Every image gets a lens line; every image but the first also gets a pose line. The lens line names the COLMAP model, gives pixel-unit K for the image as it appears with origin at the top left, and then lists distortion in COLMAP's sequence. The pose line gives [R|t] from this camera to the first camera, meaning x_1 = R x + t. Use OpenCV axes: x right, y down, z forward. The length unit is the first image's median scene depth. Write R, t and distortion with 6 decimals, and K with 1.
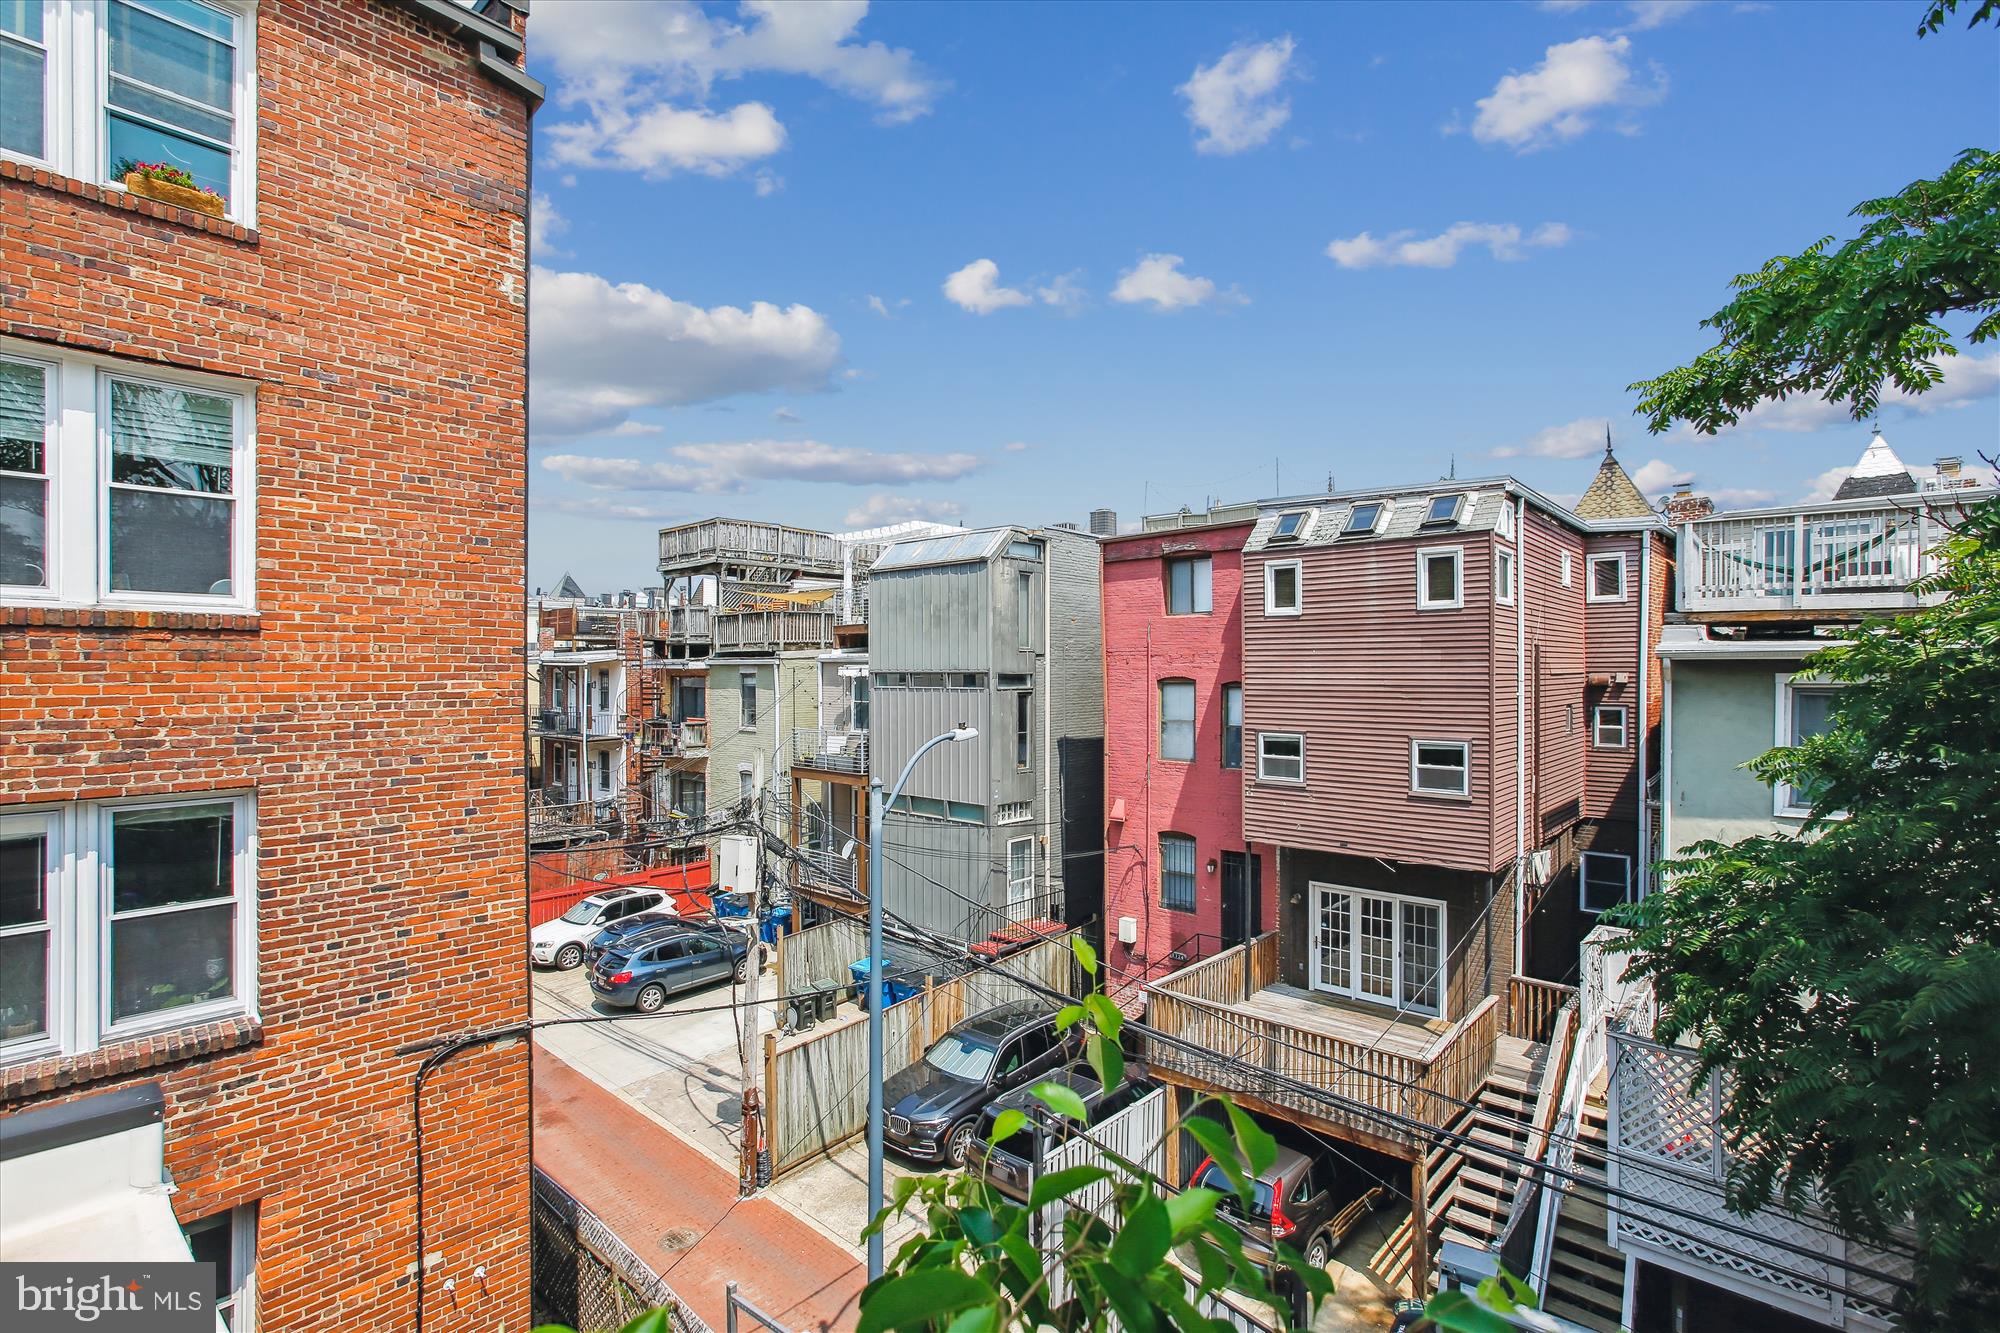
lens RADIAL K [[902.1, 0, 1001.9], [0, 902.1, 643.8], [0, 0, 1]] dist [-0.034574, 0.019775]
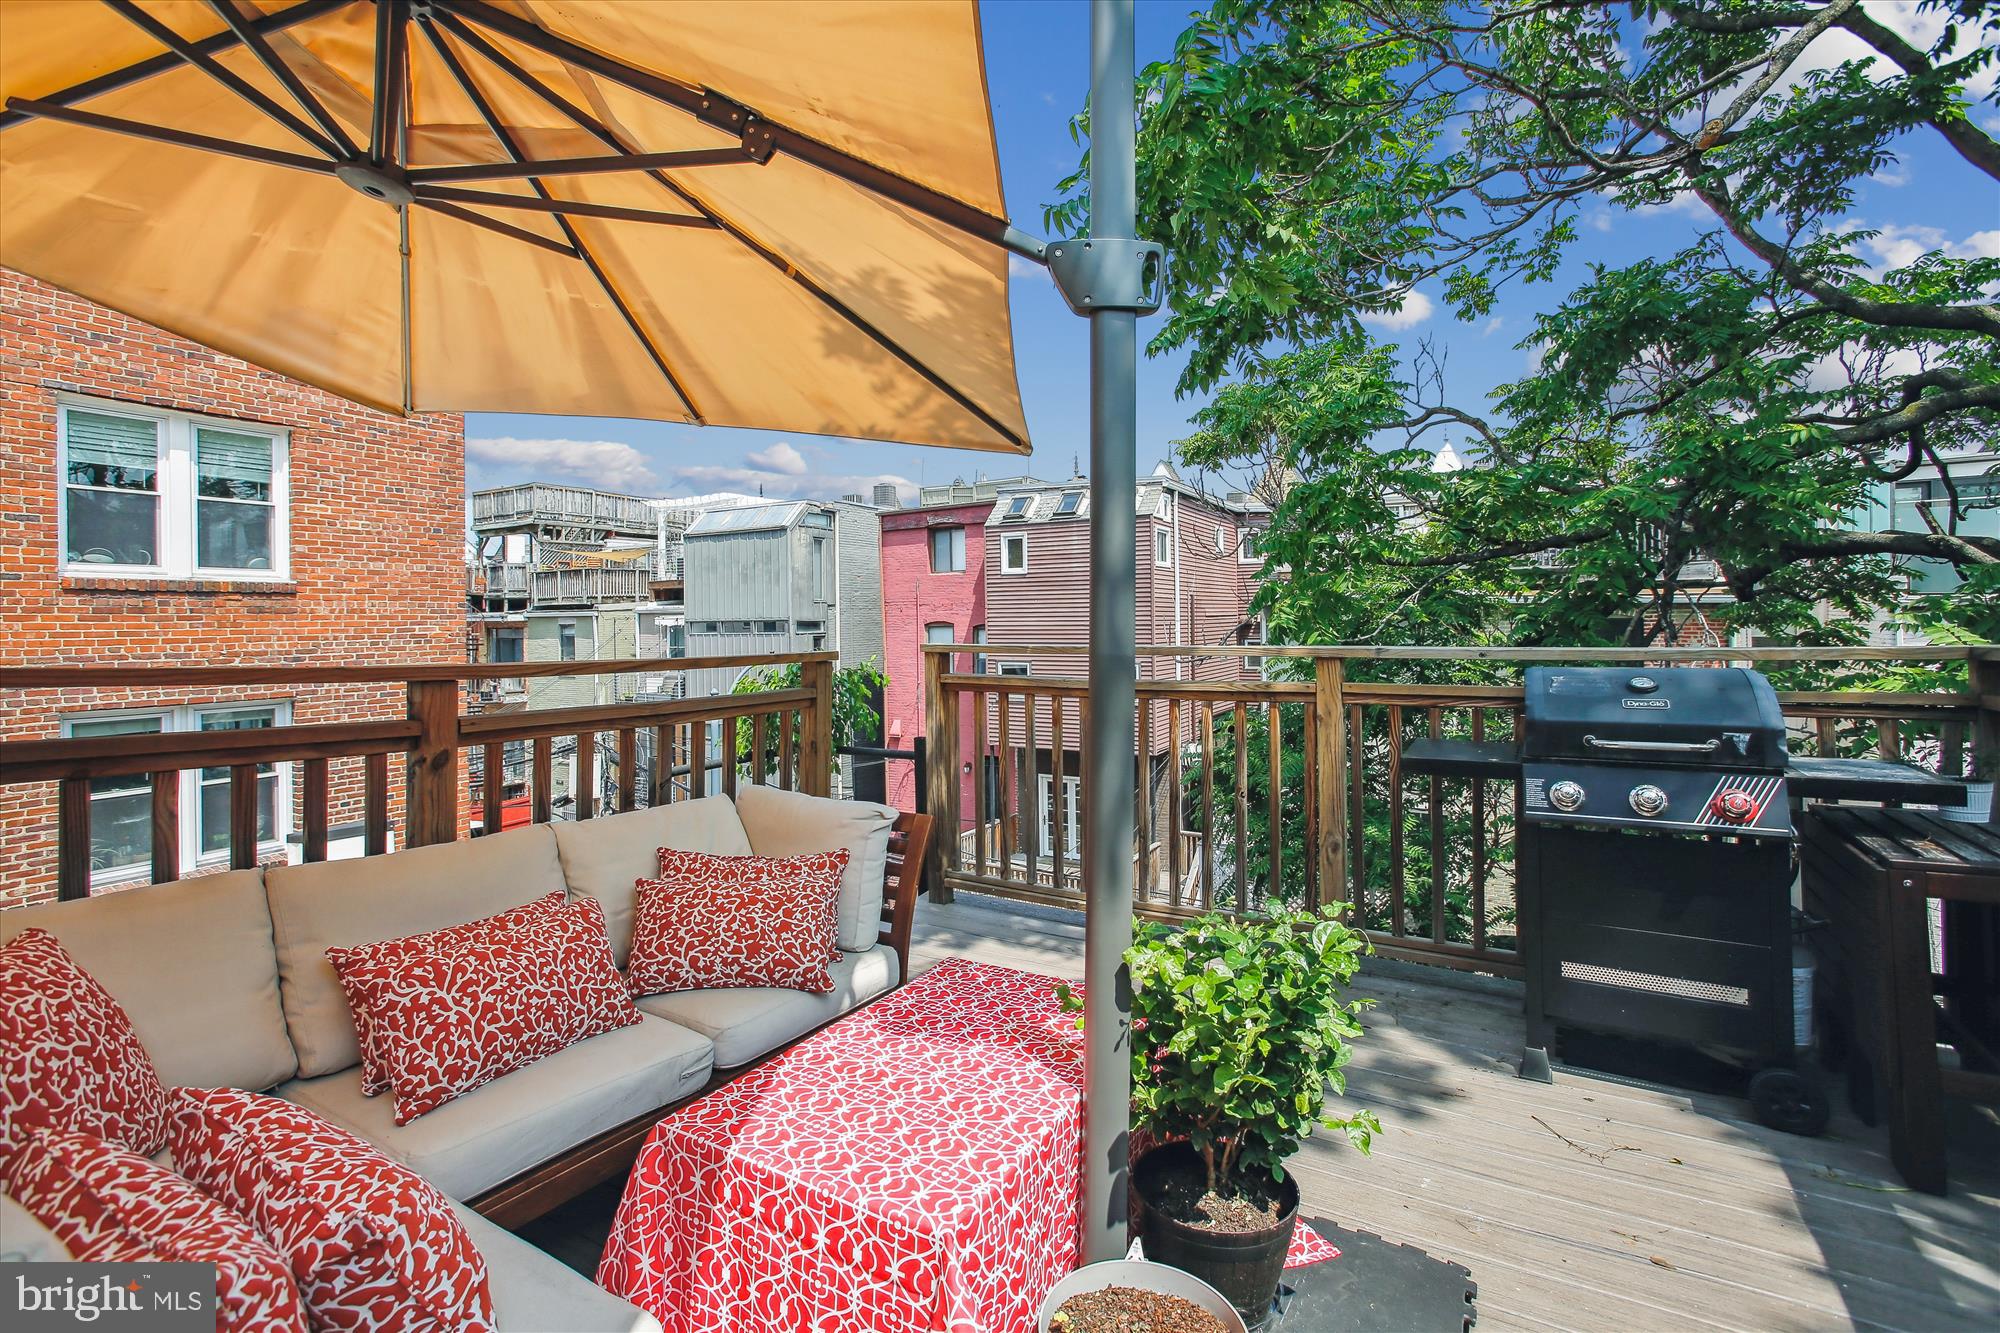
lens RADIAL K [[925.7, 0, 987.3], [0, 925.7, 607.4], [0, 0, 1]] dist [-0.019456, 0.022251]
pose [[0.980019, -0.009230, 0.198689, 0.000233], [0.006346, 0.999865, 0.015148, -0.003045], [-0.198802, -0.013585, 0.979945, -0.332345]]
